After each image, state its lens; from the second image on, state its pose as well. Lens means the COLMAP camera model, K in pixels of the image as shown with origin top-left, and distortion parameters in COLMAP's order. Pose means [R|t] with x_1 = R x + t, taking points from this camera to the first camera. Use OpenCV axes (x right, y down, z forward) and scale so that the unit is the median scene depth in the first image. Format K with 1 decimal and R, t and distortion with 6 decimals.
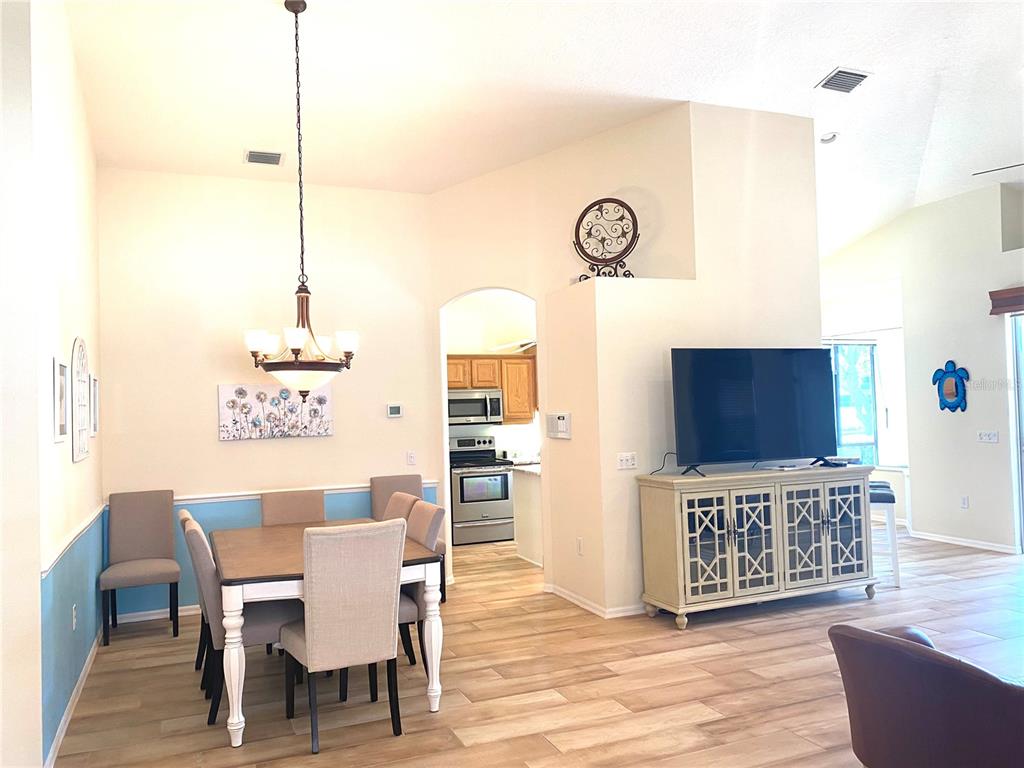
lens RADIAL K [[777.7, 0, 511.2], [0, 777.7, 391.5], [0, 0, 1]] dist [0.092034, -0.166654]
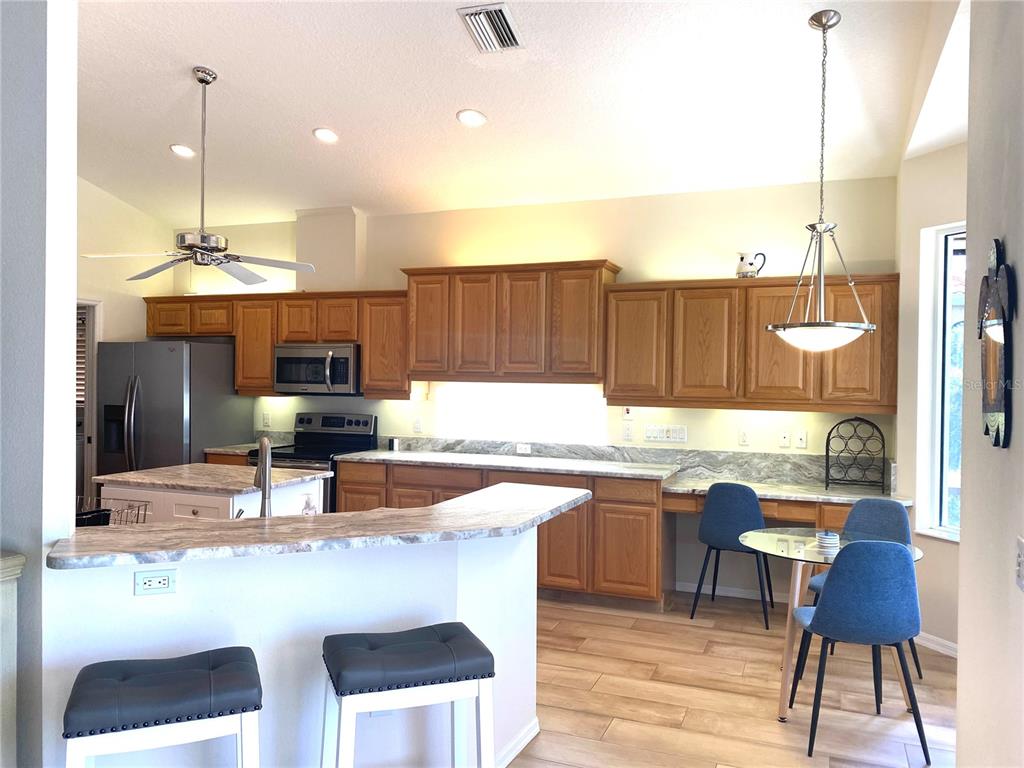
lens RADIAL K [[787.2, 0, 506.8], [0, 787.2, 383.5], [0, 0, 1]] dist [0.119131, -0.173412]
pose [[0.709984, 0.045356, -0.702755, 0.855504], [-0.018104, 0.998769, 0.046171, -0.004546], [0.703985, -0.020058, 0.709932, 0.962403]]
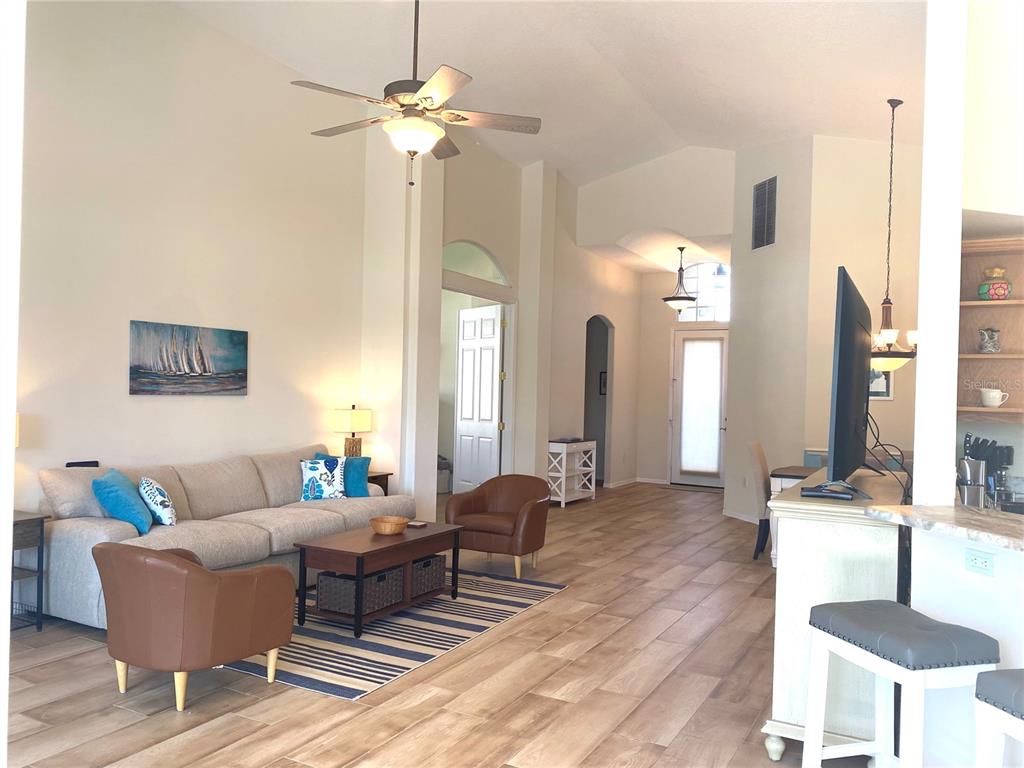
lens RADIAL K [[777.7, 0, 511.2], [0, 777.7, 391.5], [0, 0, 1]] dist [0.092034, -0.166654]
pose [[-0.780291, 0.004946, -0.625397, 0.908341], [0.007481, 0.999971, -0.001425, 0.025170], [0.625372, -0.005790, -0.780305, 1.296270]]
